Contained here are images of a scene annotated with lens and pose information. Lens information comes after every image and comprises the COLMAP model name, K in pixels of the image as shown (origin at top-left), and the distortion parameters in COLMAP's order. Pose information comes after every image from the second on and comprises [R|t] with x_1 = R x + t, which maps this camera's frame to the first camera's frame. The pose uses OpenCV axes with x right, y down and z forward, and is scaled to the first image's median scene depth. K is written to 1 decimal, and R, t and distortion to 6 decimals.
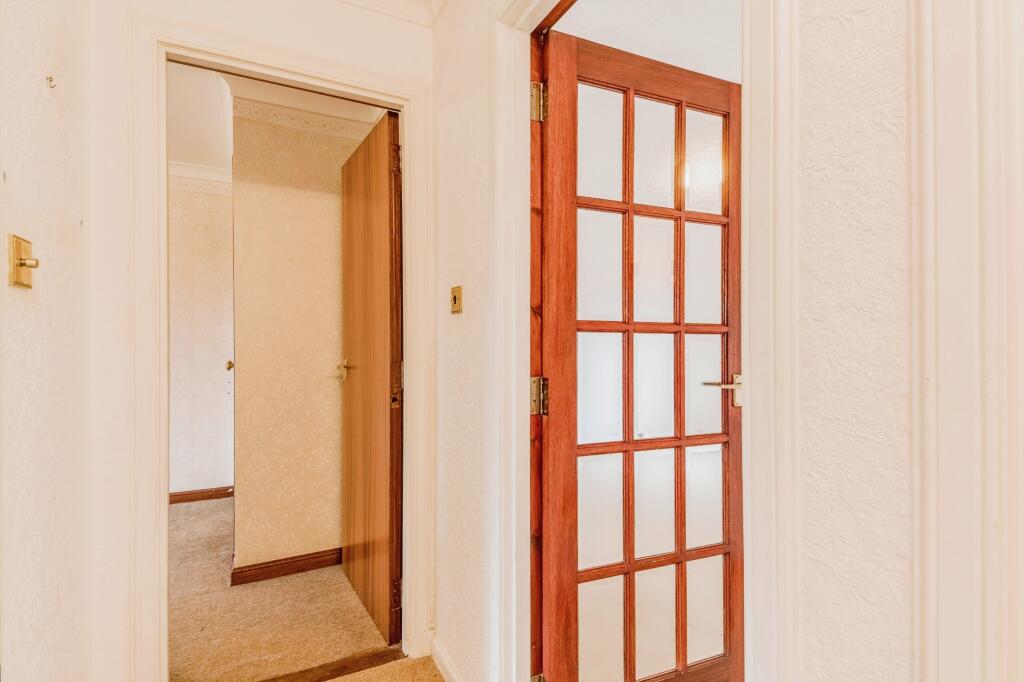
lens RADIAL K [[495.0, 0, 508.6], [0, 495.0, 346.7], [0, 0, 1]] dist [-0.000396, -0.008770]
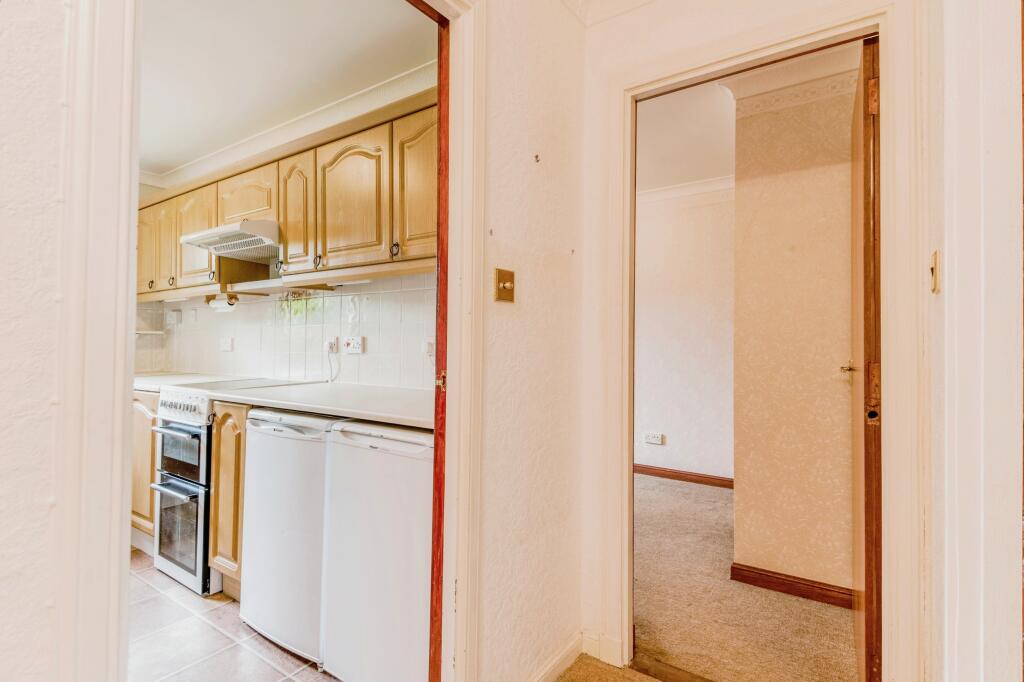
lens RADIAL K [[495.0, 0, 508.8], [0, 495.0, 333.0], [0, 0, 1]] dist [-0.000396, -0.008770]
pose [[0.445606, -0.013891, -0.895121, 0.150580], [-0.007590, 0.999785, -0.019293, 0.001470], [0.895197, 0.015391, 0.445405, 0.128773]]
